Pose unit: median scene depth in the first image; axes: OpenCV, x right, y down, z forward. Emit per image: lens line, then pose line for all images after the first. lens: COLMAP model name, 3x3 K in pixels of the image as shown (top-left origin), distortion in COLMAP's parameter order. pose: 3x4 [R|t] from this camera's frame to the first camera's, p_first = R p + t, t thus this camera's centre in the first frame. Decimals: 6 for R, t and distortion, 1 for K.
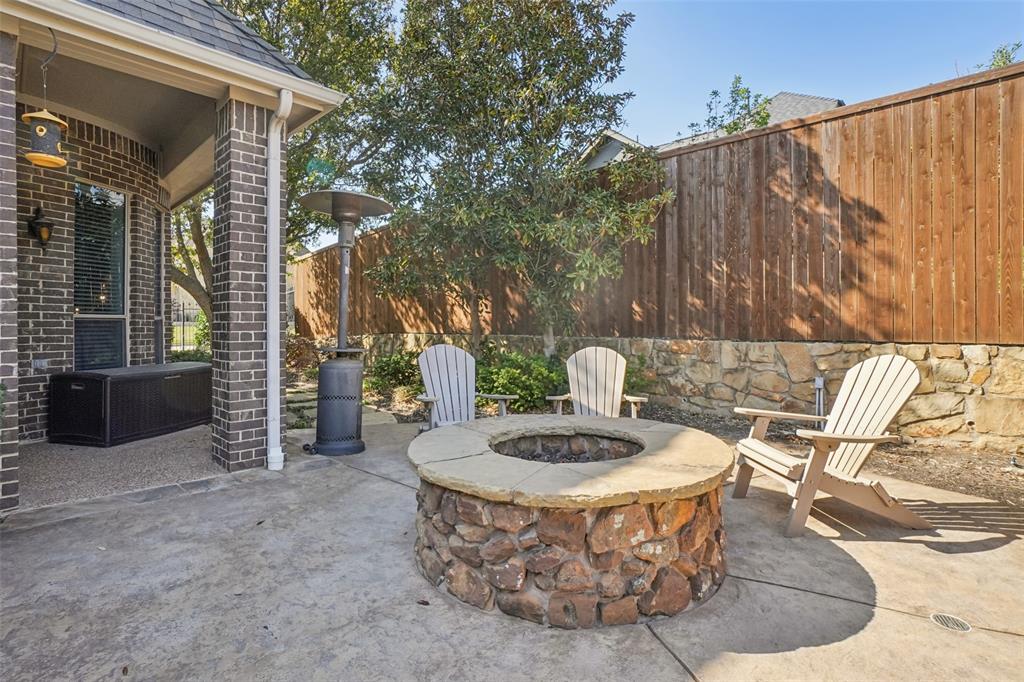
lens RADIAL K [[502.2, 0, 512.5], [0, 502.2, 323.0], [0, 0, 1]] dist [-0.018608, 0.000886]
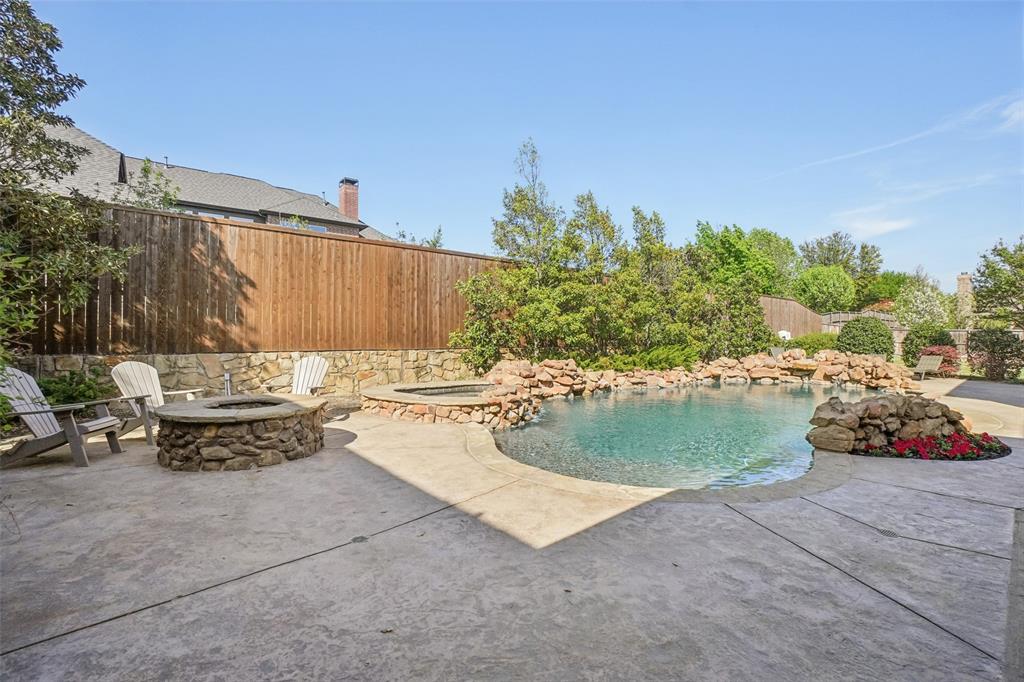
lens RADIAL K [[453.2, 0, 503.7], [0, 453.2, 343.4], [0, 0, 1]] dist [-0.056222, 0.018415]
pose [[0.113504, -0.011315, 0.993473, -0.757727], [-0.005918, 0.999910, 0.012064, -0.017770], [-0.993520, -0.007249, 0.113427, -0.119143]]
